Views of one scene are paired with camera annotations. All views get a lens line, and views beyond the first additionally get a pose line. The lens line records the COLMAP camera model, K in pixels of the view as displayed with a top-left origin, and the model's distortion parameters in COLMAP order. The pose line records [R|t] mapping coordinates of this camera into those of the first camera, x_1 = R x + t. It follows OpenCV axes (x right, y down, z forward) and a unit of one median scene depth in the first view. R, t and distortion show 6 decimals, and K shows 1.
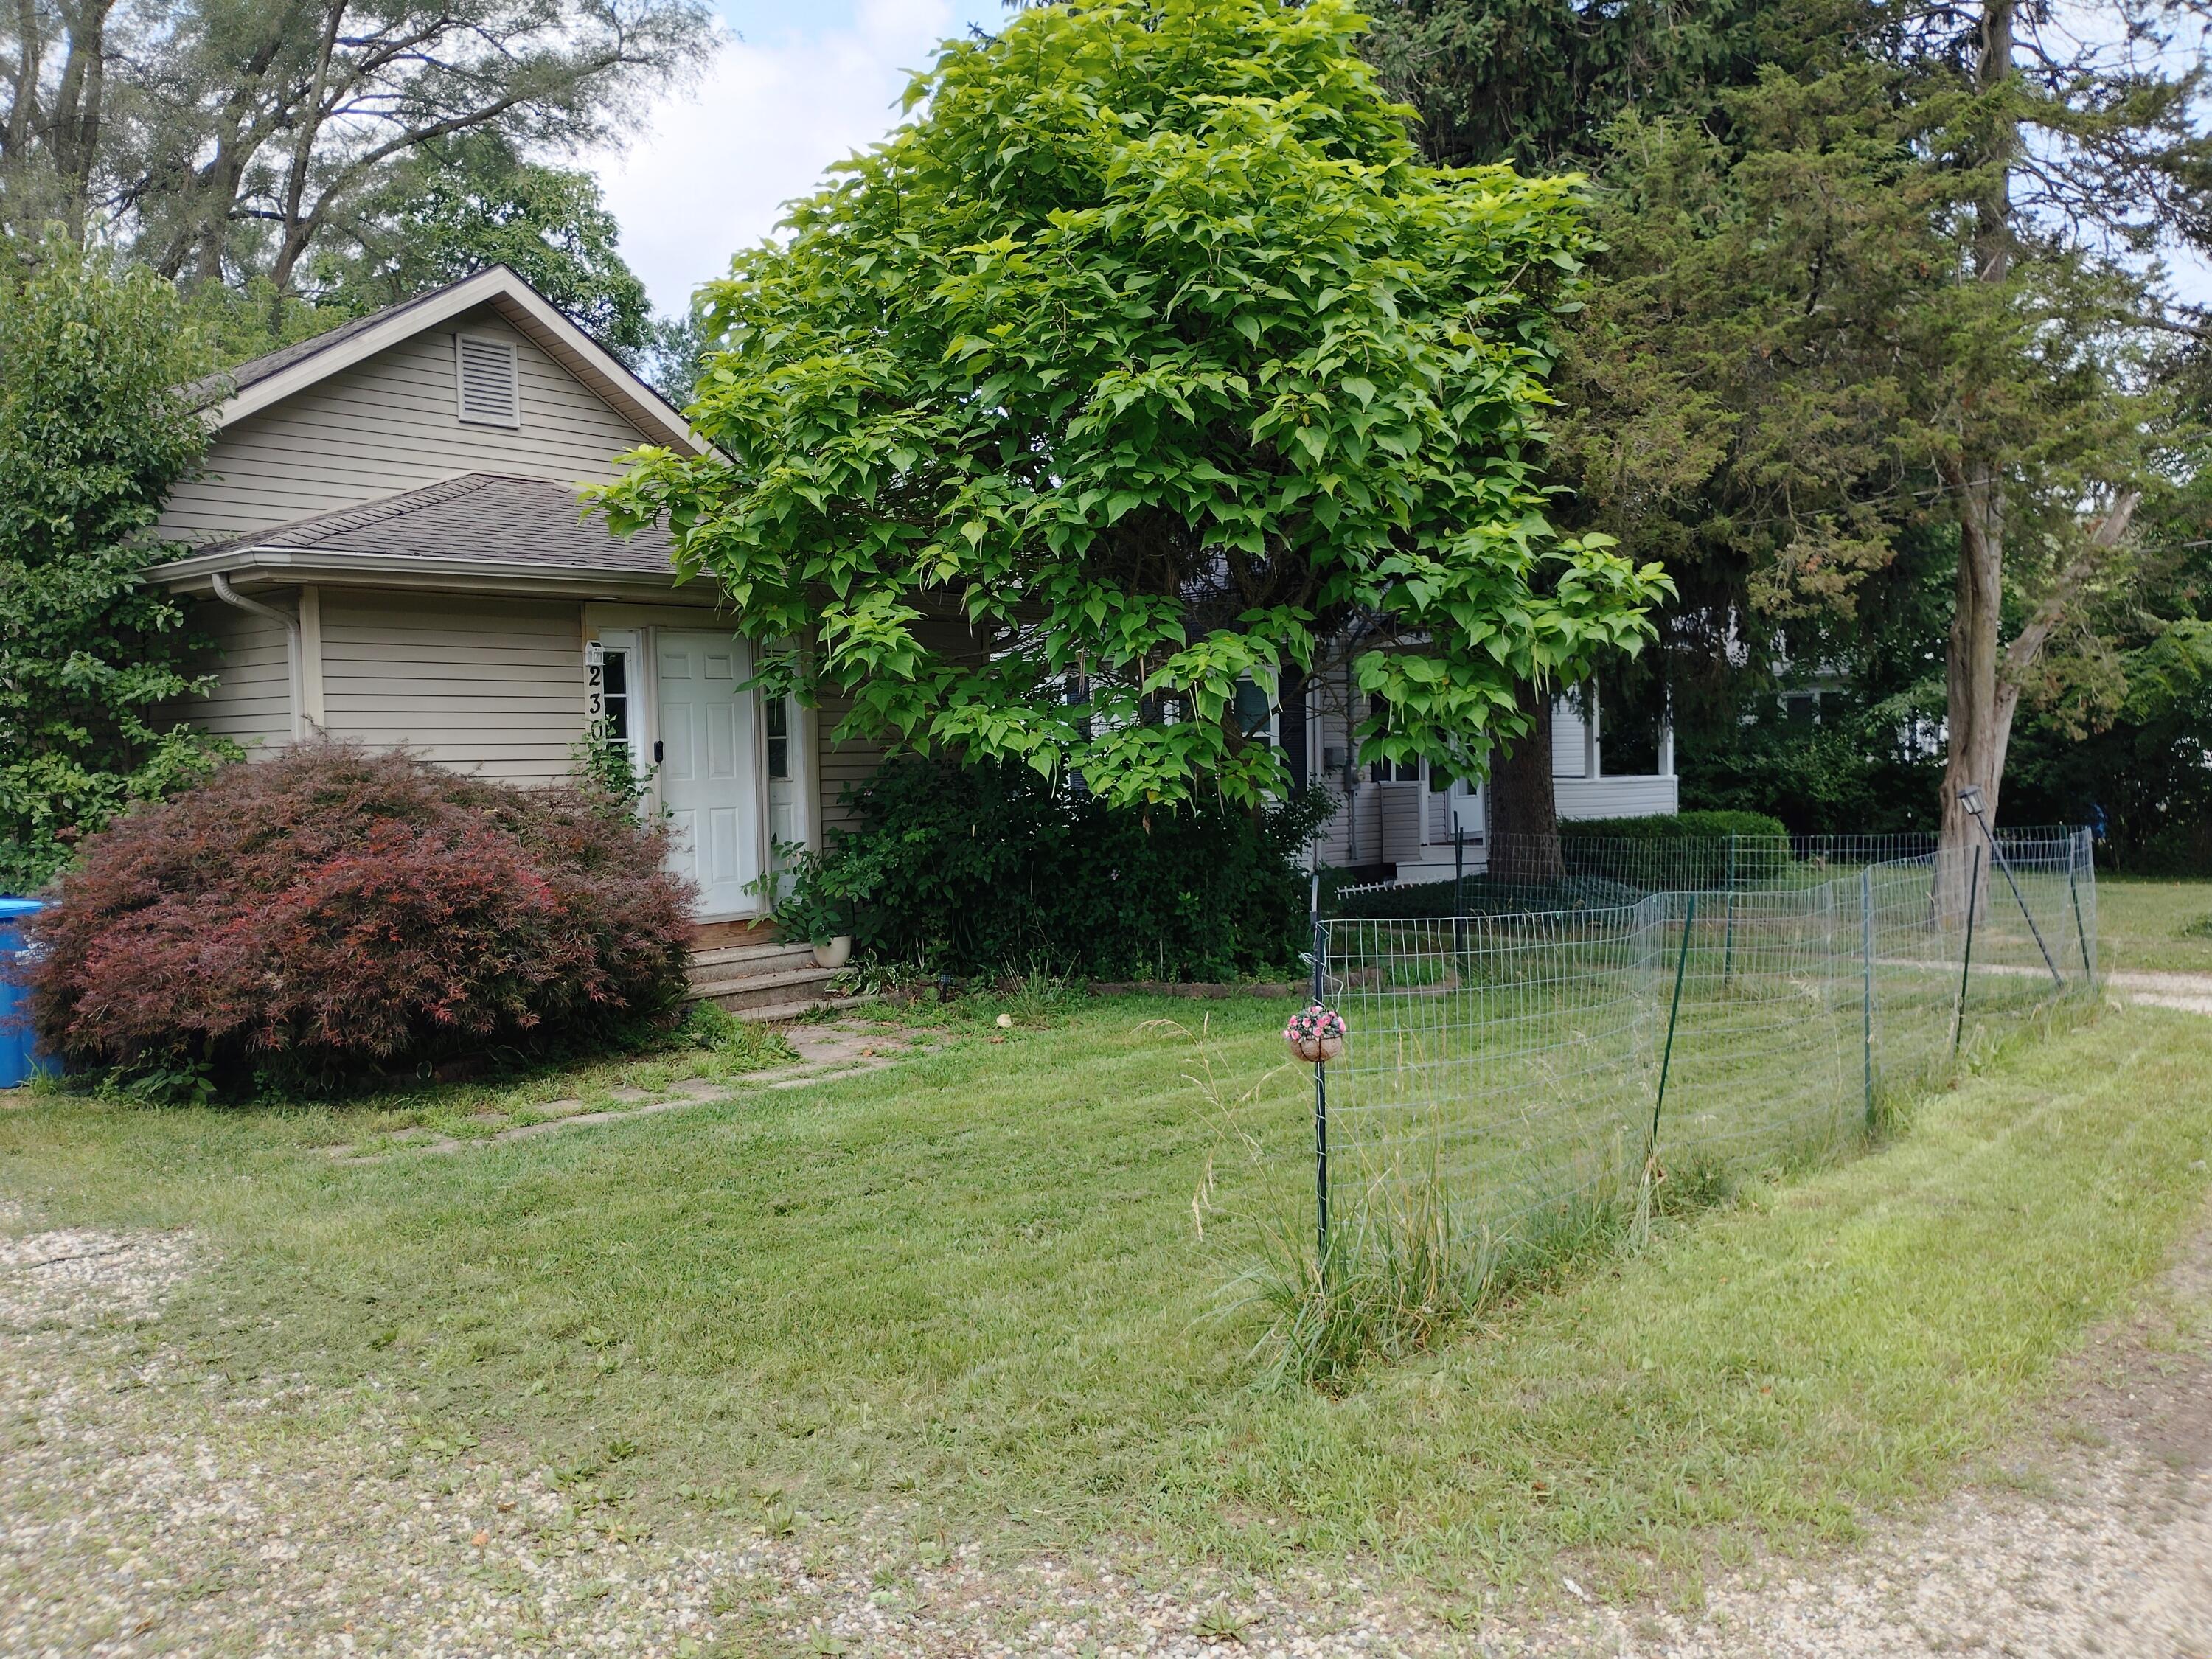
lens RADIAL K [[1735.6, 0, 1106.0], [0, 1735.6, 829.5], [0, 0, 1]] dist [0.032397, -0.002237]
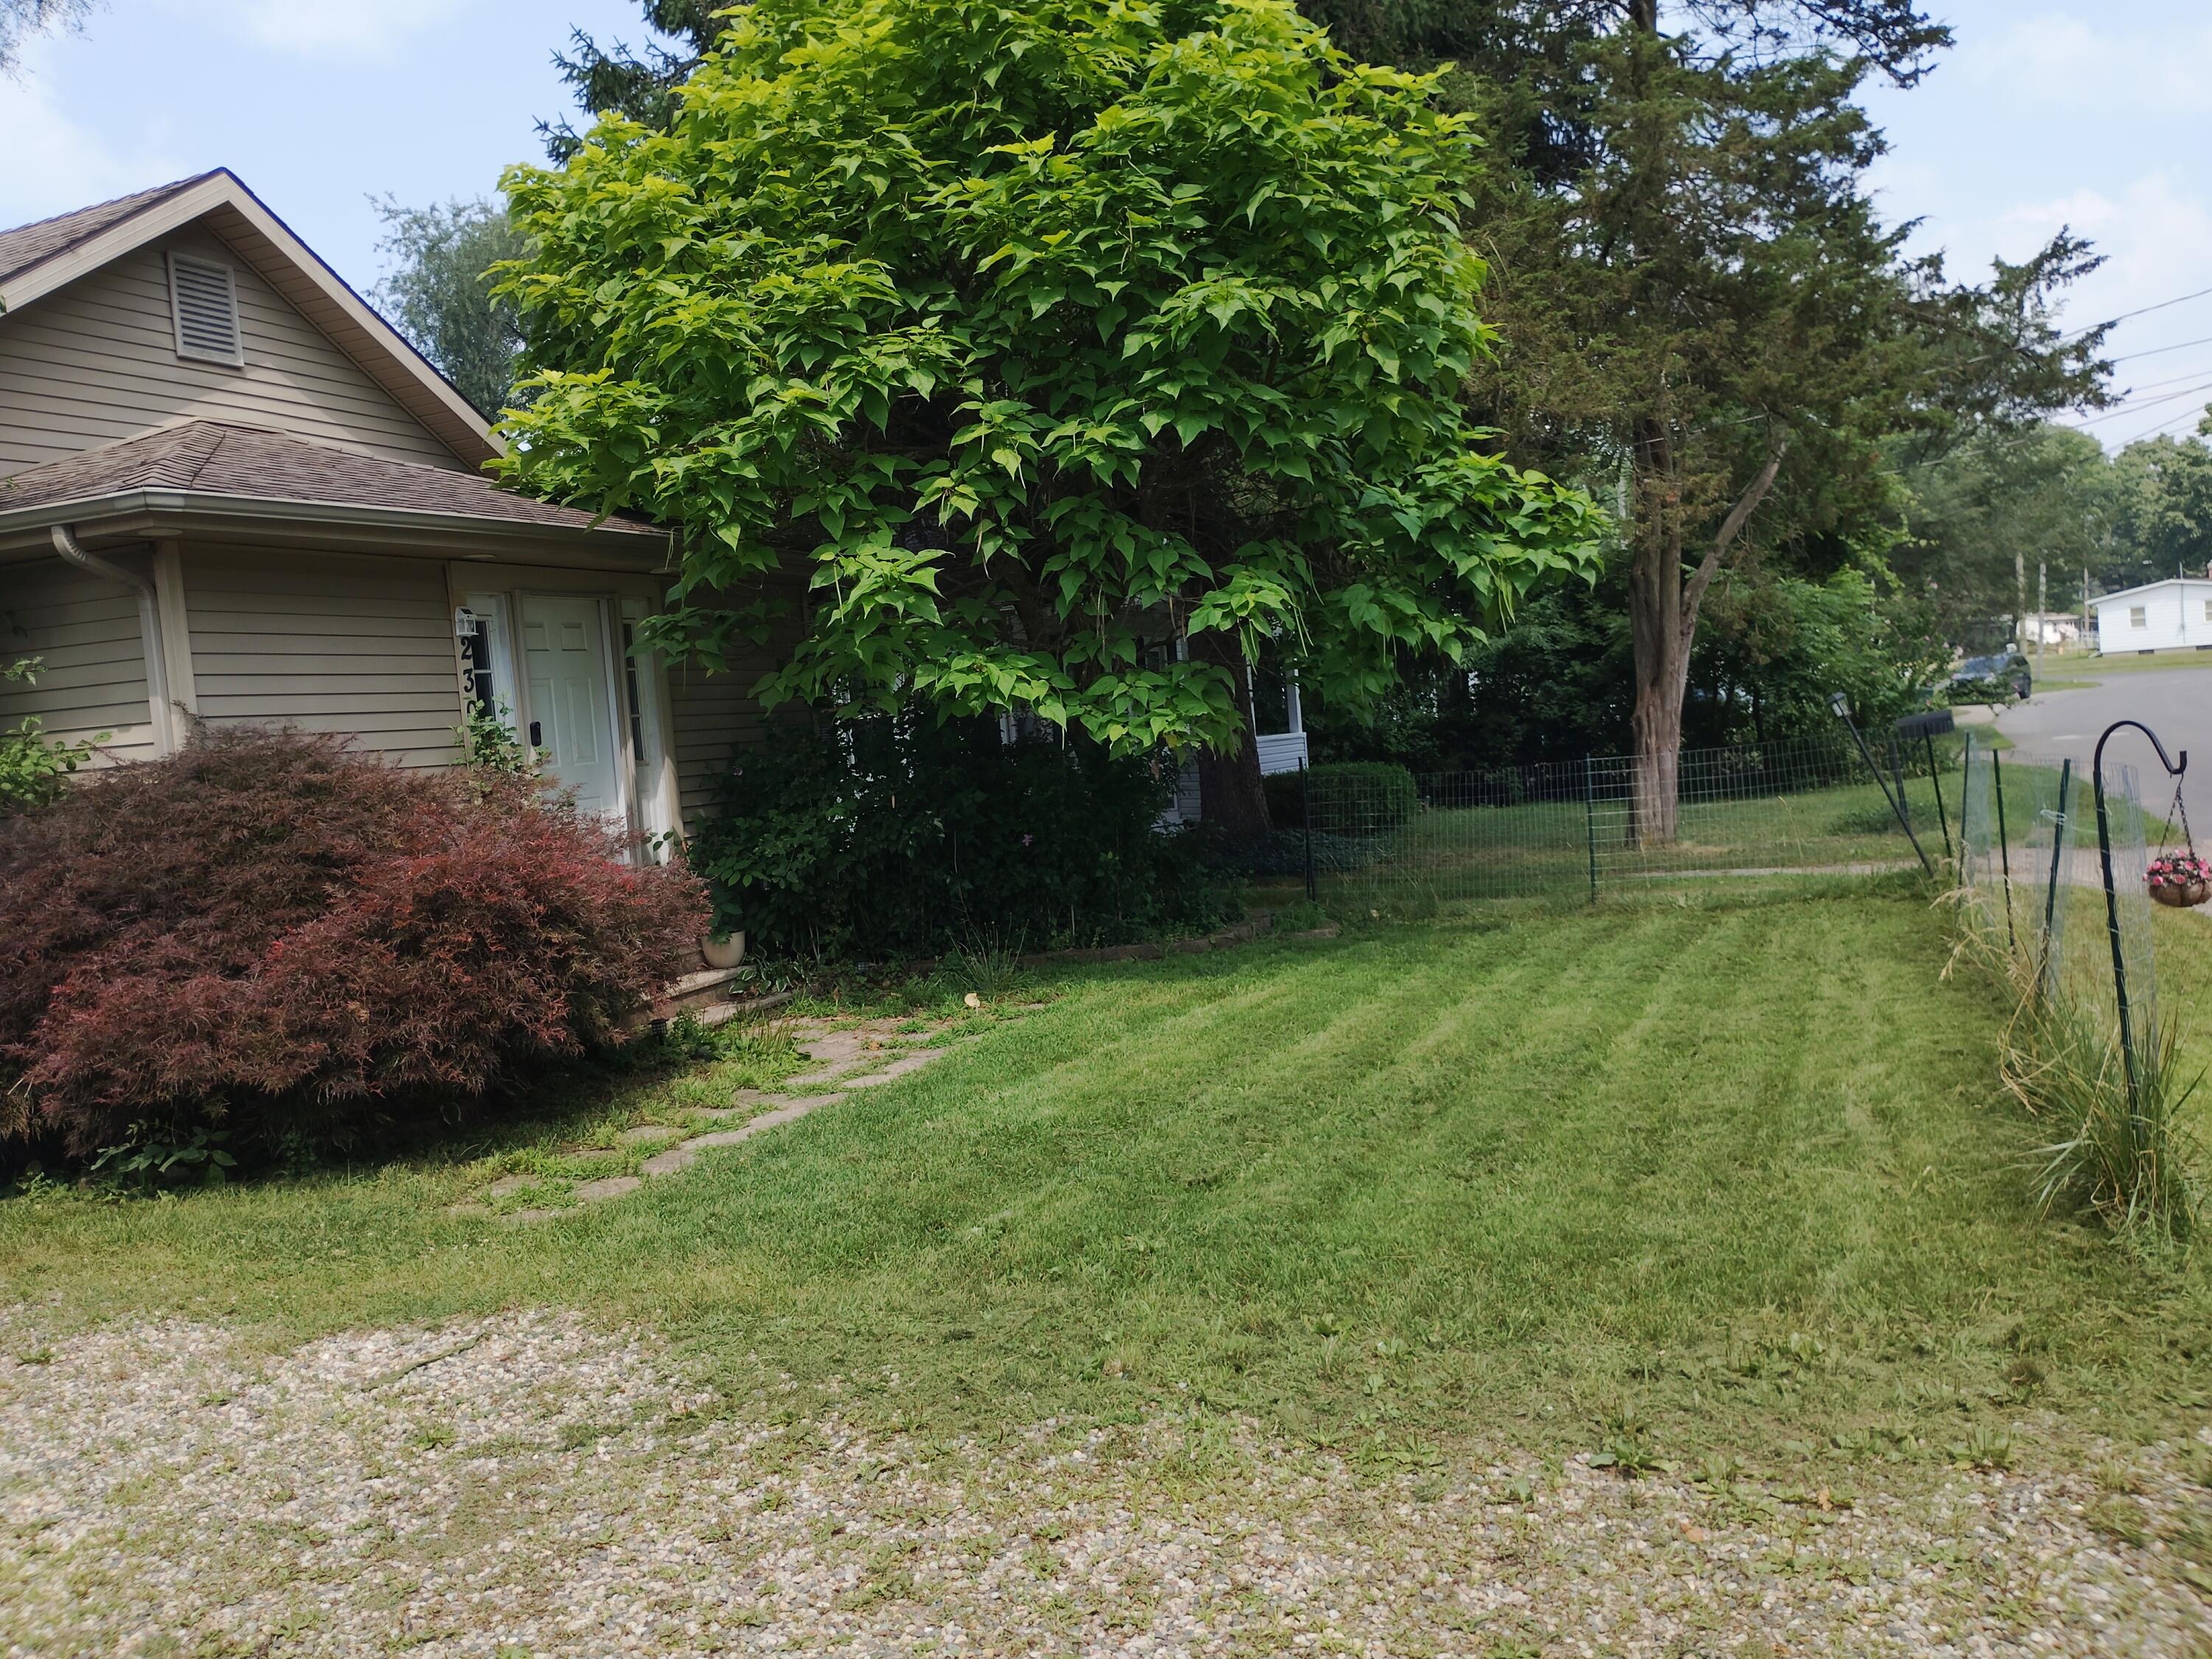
lens RADIAL K [[1749.0, 0, 1106.0], [0, 1749.0, 829.5], [0, 0, 1]] dist [0.010518, 0.000323]
pose [[0.948461, -0.072824, 0.308412, -0.318474], [0.072445, 0.997292, 0.012696, 0.014444], [-0.308501, 0.010301, 0.951168, 0.107401]]
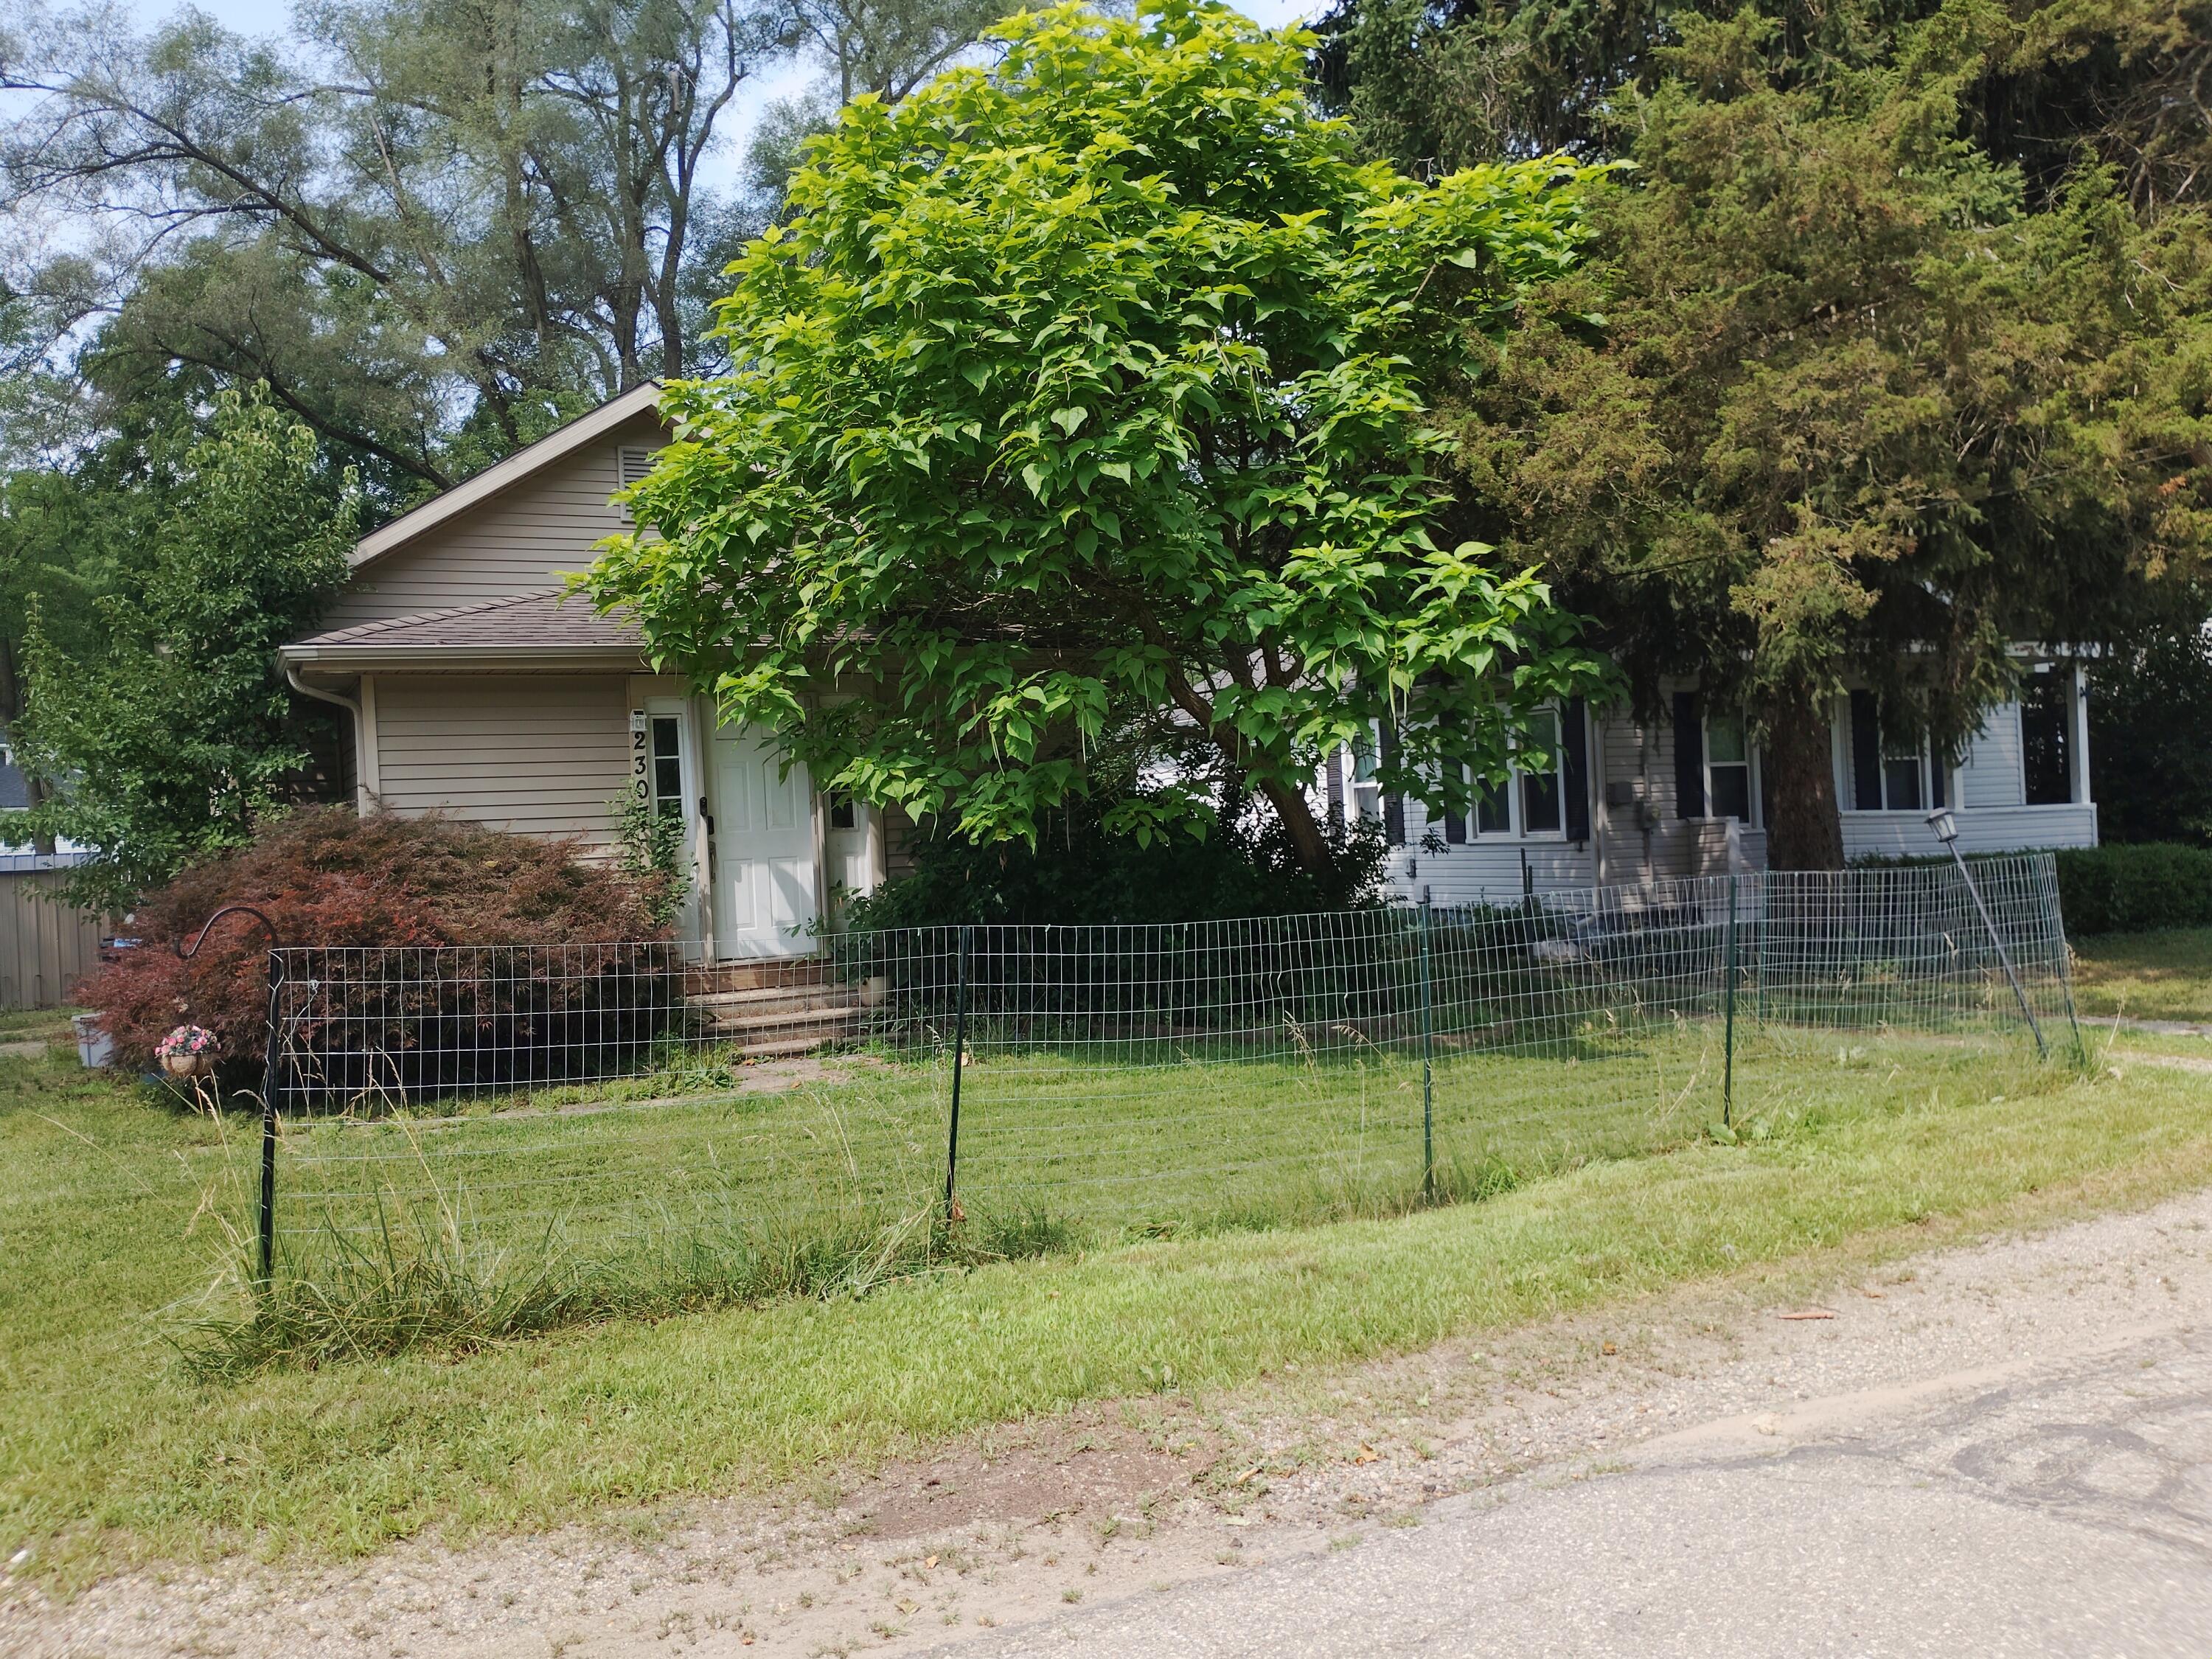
lens RADIAL K [[1720.8, 0, 1106.0], [0, 1720.8, 829.5], [0, 0, 1]] dist [0.004961, -0.000473]
pose [[0.932849, -0.022773, -0.359547, 0.459575], [0.011912, 0.999404, -0.032395, 0.010372], [0.360071, 0.025937, 0.932564, 0.086287]]
